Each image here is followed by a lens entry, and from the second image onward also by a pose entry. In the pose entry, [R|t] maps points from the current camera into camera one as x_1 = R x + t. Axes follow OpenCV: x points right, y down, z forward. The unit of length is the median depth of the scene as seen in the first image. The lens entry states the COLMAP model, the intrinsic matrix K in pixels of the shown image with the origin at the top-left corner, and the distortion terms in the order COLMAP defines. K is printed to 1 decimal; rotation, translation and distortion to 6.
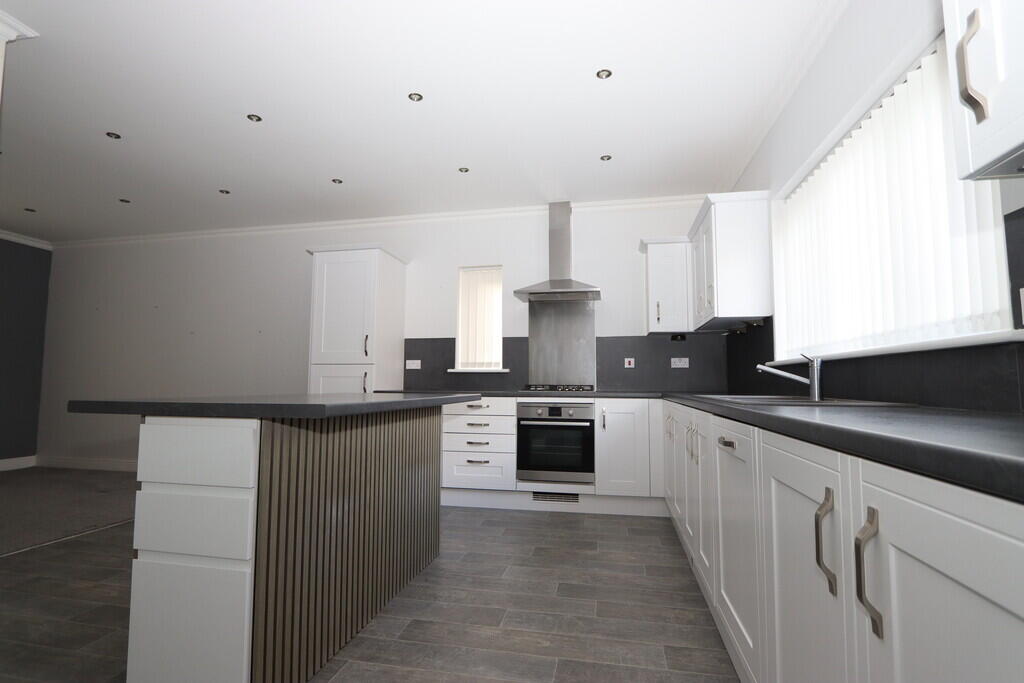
lens RADIAL K [[485.3, 0, 514.5], [0, 485.3, 343.4], [0, 0, 1]] dist [-0.019462, -0.000030]
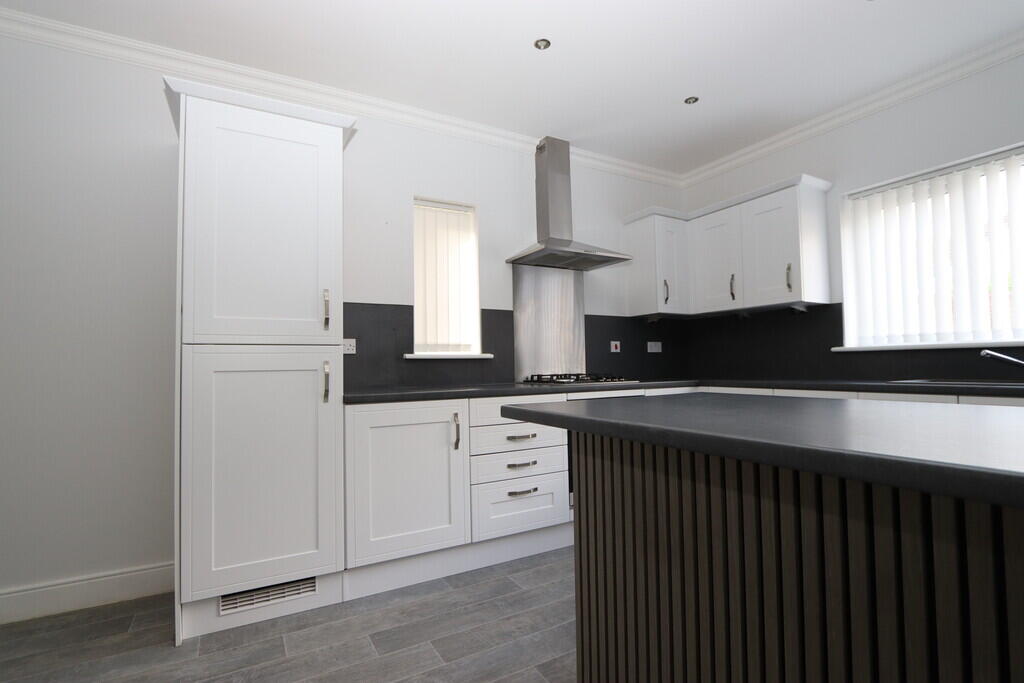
lens RADIAL K [[485.3, 0, 514.5], [0, 485.3, 343.4], [0, 0, 1]] dist [-0.019462, -0.000030]
pose [[0.755199, 0.013868, 0.655349, -0.472573], [-0.033302, 0.999297, 0.017230, 0.025195], [-0.654650, -0.034837, 0.755129, 0.458453]]
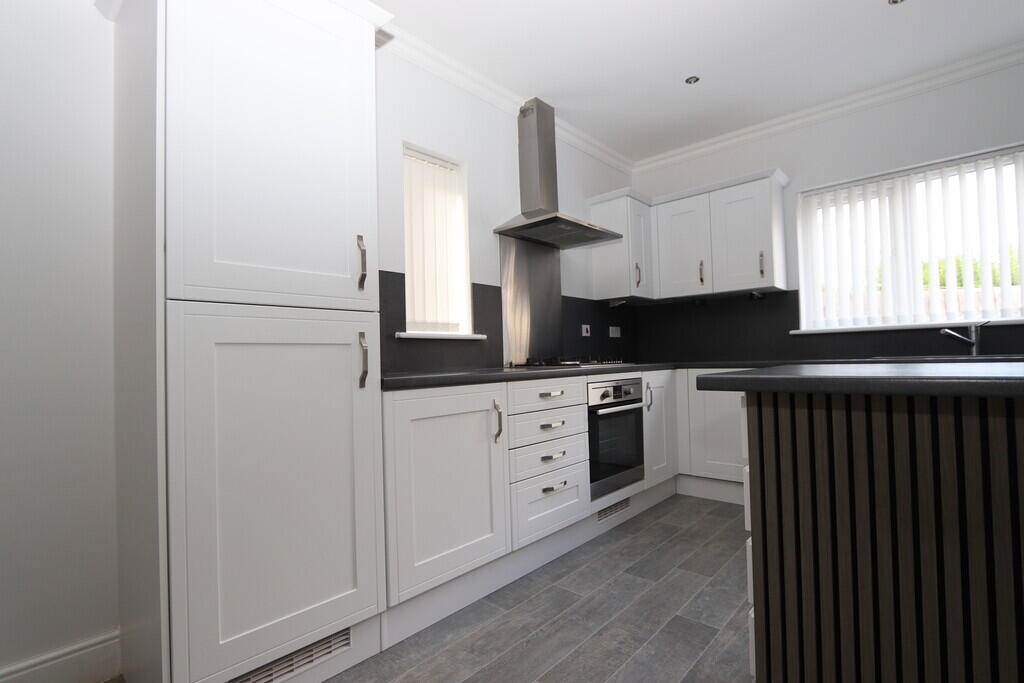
lens RADIAL K [[485.3, 0, 514.5], [0, 485.3, 343.4], [0, 0, 1]] dist [-0.019462, -0.000030]
pose [[0.516693, 0.010282, 0.856109, -0.547729], [-0.039832, 0.999134, 0.012040, 0.057351], [-0.855244, -0.040322, 0.516655, 0.669066]]
